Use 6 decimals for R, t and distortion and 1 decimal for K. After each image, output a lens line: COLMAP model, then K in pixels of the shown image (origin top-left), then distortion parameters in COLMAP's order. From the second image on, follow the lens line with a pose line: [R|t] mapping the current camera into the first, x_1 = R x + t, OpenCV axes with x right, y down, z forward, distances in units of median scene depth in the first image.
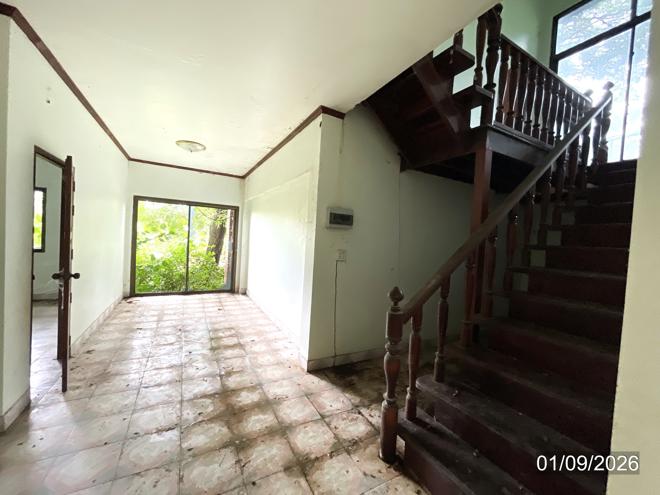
lens RADIAL K [[268.0, 0, 330.0], [0, 268.0, 247.5], [0, 0, 1]] dist [0.001875, 0.000382]
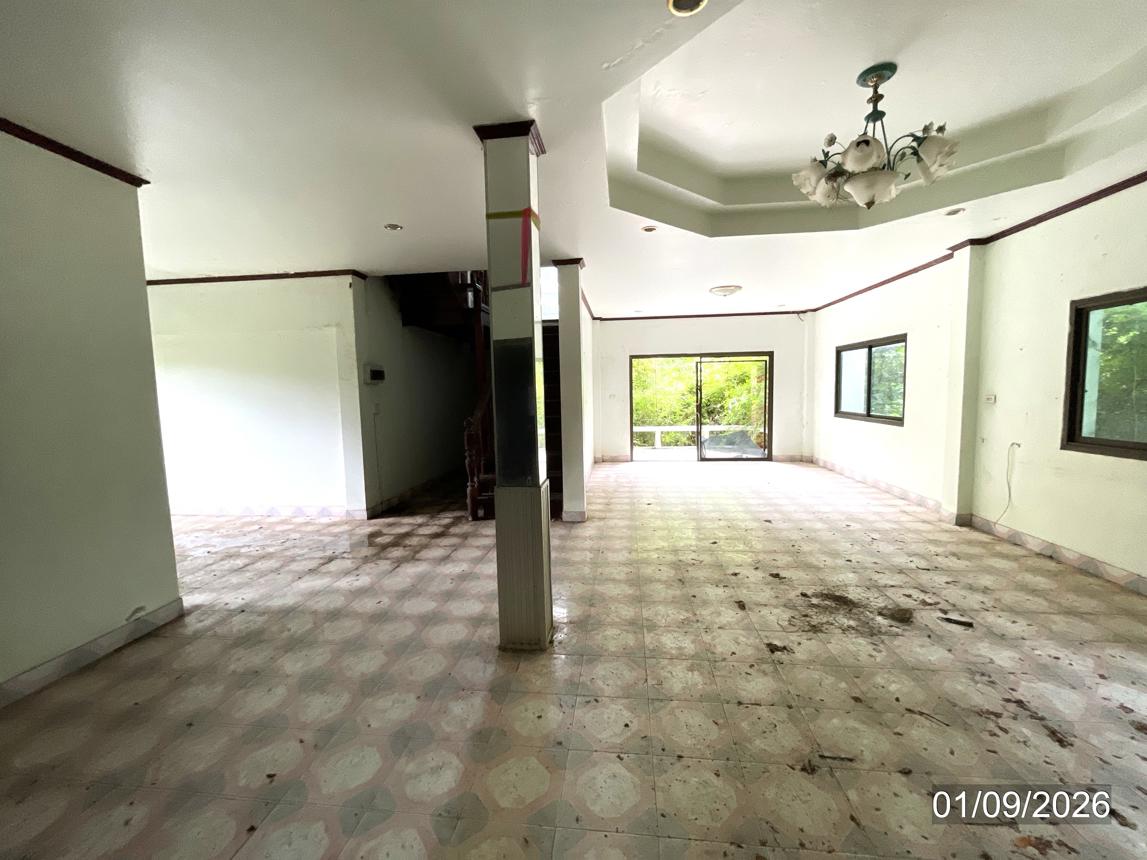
lens RADIAL K [[467.7, 0, 573.5], [0, 467.7, 430.0], [0, 0, 1]] dist [0.011714, -0.000061]
pose [[0.569788, -0.146171, 0.808687, -1.102623], [0.082234, 0.989257, 0.120868, -0.050382], [-0.817667, -0.002368, 0.575687, -0.768991]]
